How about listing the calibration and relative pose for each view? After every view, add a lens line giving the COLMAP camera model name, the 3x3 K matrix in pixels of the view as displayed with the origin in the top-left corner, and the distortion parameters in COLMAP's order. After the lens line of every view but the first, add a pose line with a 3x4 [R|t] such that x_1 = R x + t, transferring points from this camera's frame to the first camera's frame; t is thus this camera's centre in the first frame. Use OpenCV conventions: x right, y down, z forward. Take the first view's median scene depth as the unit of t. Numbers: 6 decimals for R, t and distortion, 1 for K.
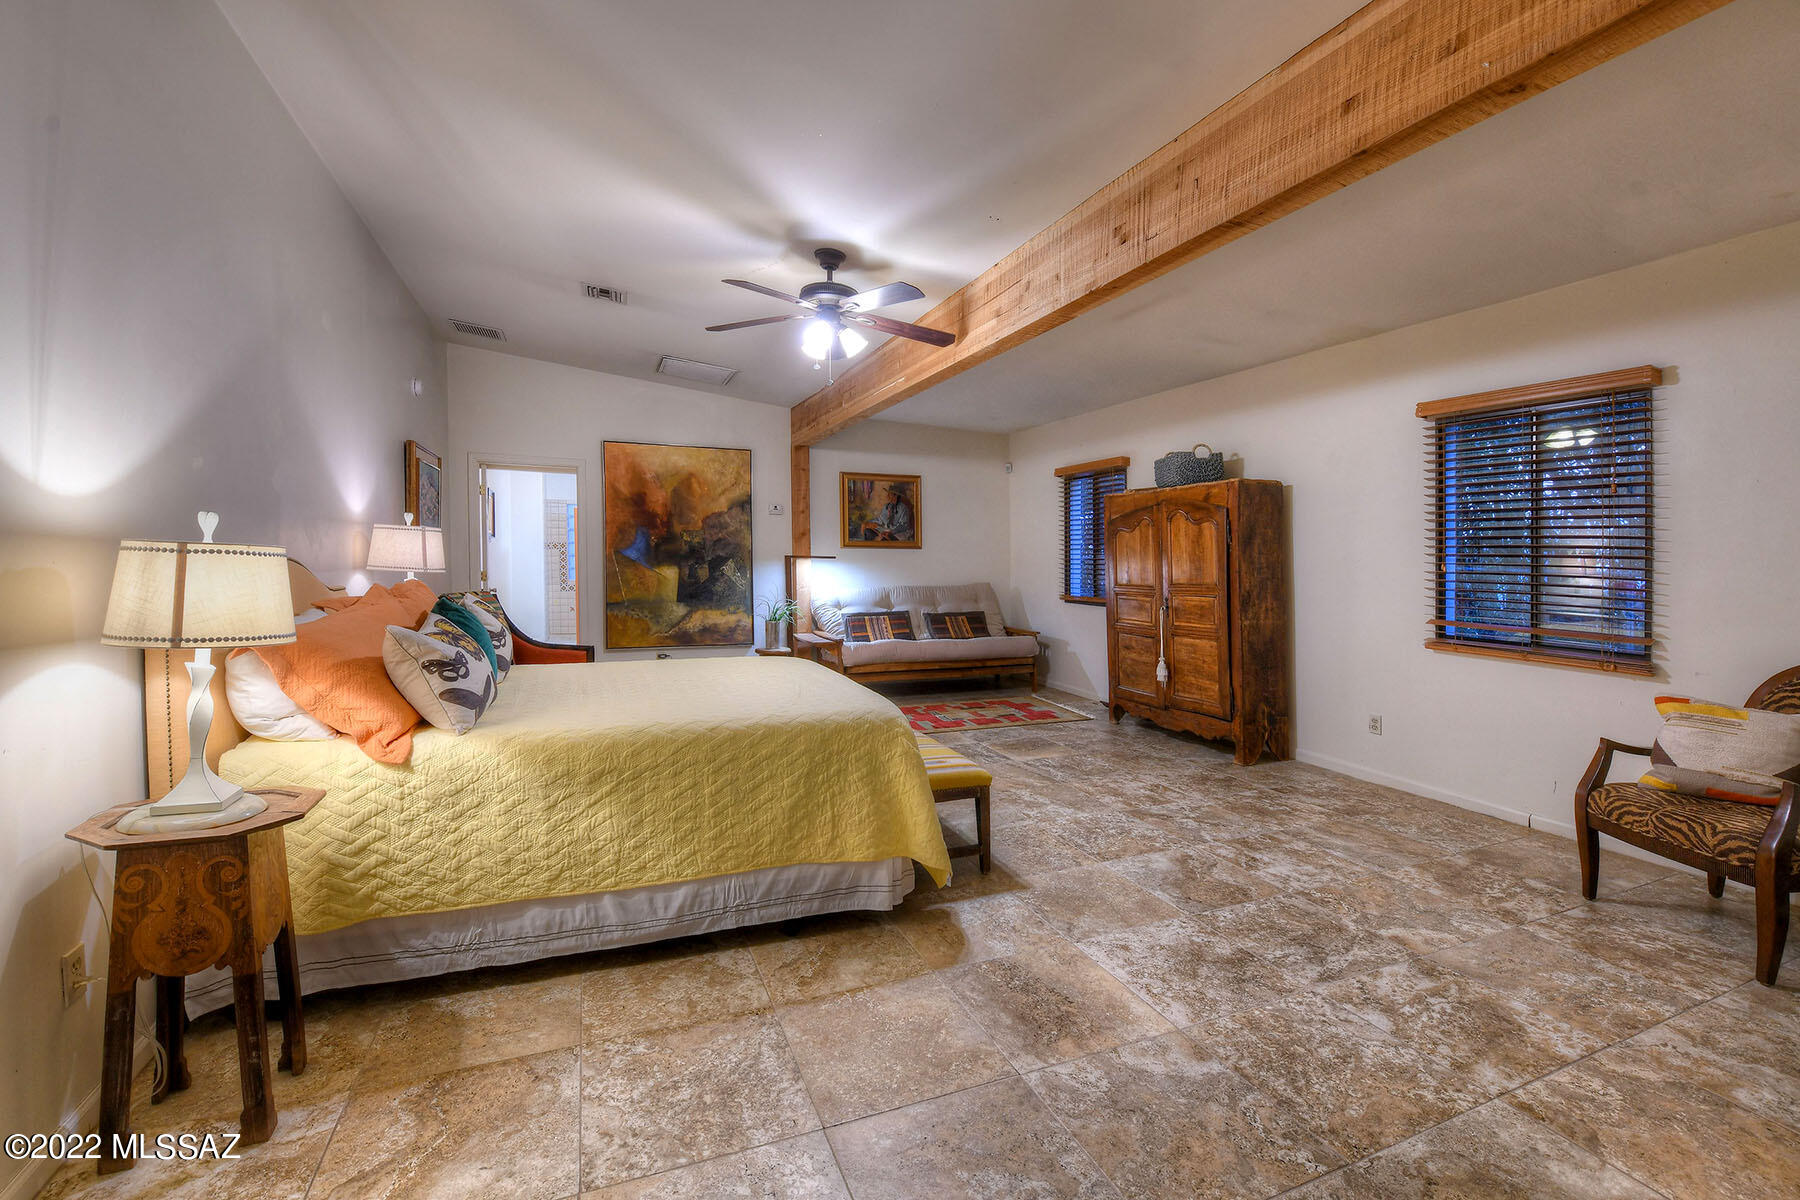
lens RADIAL K [[743.9, 0, 870.8], [0, 743.9, 592.8], [0, 0, 1]] dist [-0.017113, -0.002161]
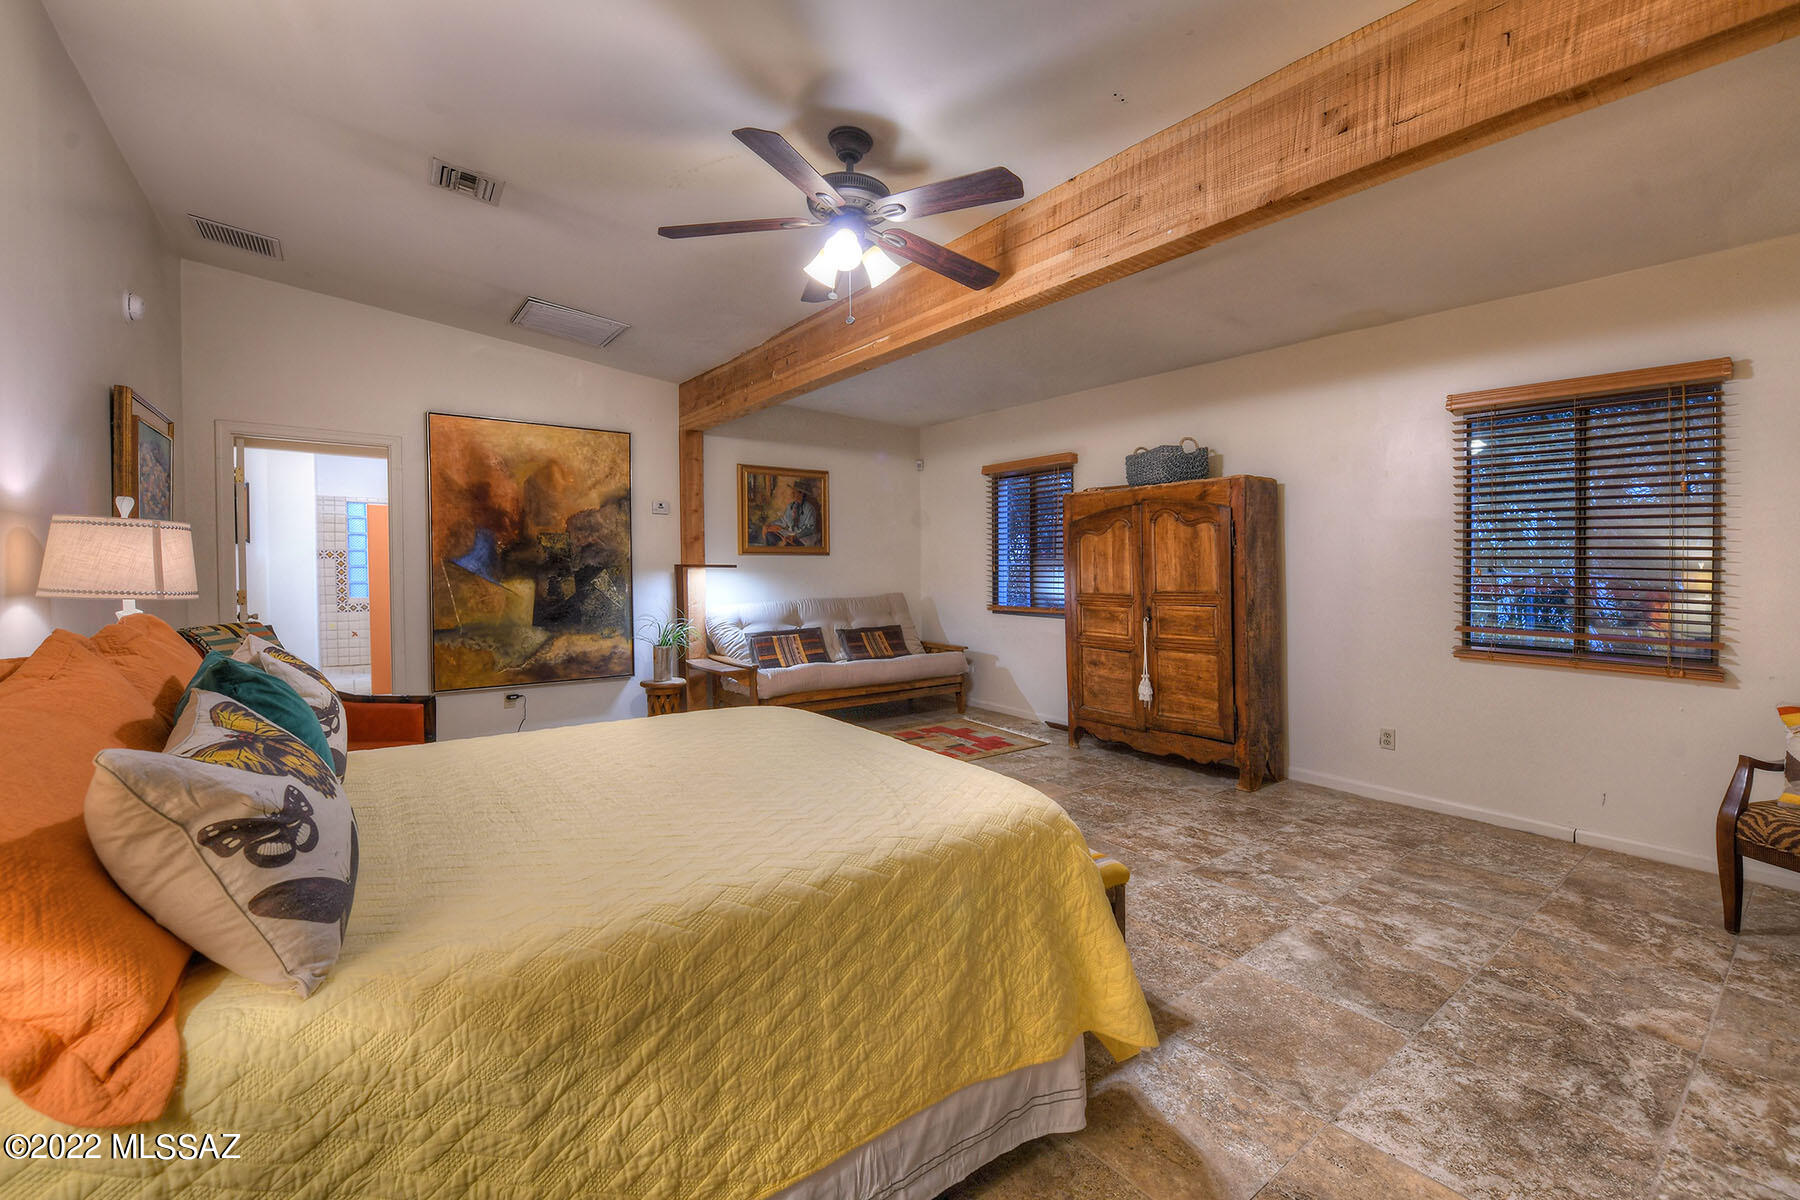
lens RADIAL K [[743.9, 0, 880.8], [0, 743.9, 587.0], [0, 0, 1]] dist [-0.017113, -0.002161]
pose [[0.965716, -0.017214, 0.259029, -0.218729], [0.021651, 0.999664, -0.014286, -0.018390], [-0.258696, 0.019405, 0.965764, 0.321666]]
